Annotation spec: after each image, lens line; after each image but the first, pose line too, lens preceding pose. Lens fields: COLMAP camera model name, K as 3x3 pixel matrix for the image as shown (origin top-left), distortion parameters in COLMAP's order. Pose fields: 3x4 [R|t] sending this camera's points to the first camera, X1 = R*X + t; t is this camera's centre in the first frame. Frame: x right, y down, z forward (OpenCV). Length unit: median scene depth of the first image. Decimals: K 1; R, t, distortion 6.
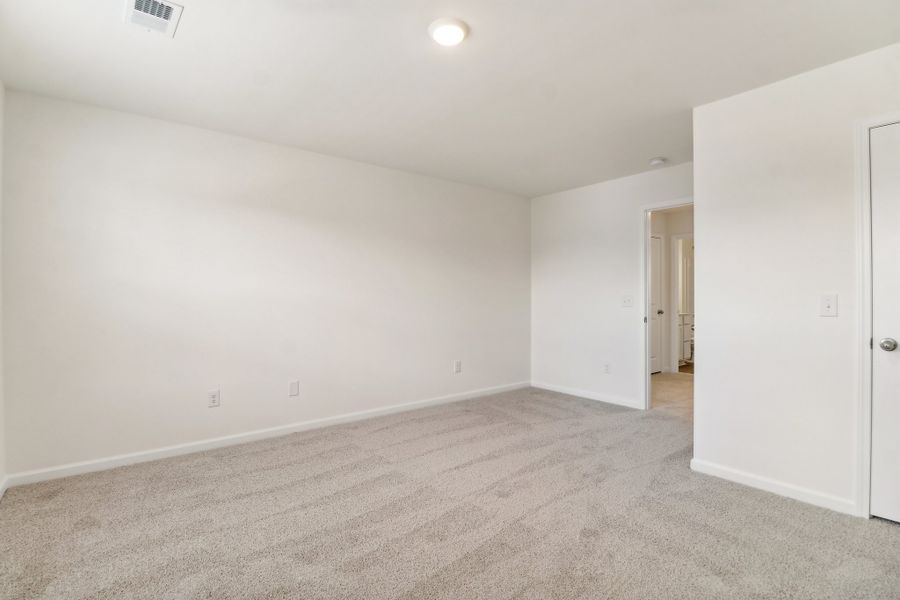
lens RADIAL K [[428.5, 0, 444.8], [0, 428.5, 296.9], [0, 0, 1]] dist [-0.002159, -0.000550]
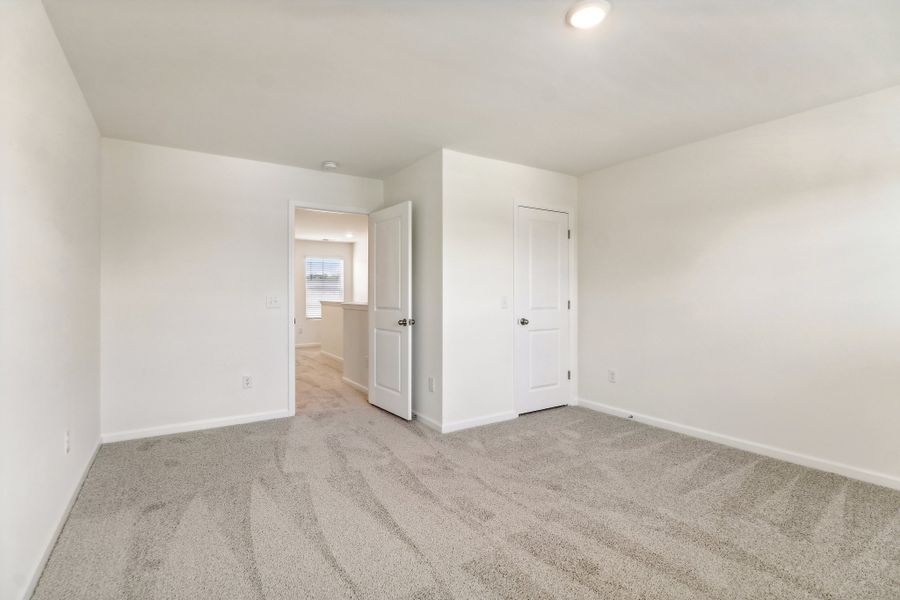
lens RADIAL K [[428.5, 0, 444.8], [0, 428.5, 296.9], [0, 0, 1]] dist [-0.002159, -0.000550]
pose [[0.103128, -0.006395, 0.994648, -0.611222], [-0.000631, 0.999979, 0.006495, -0.009524], [-0.994668, -0.001298, 0.103122, 0.776214]]
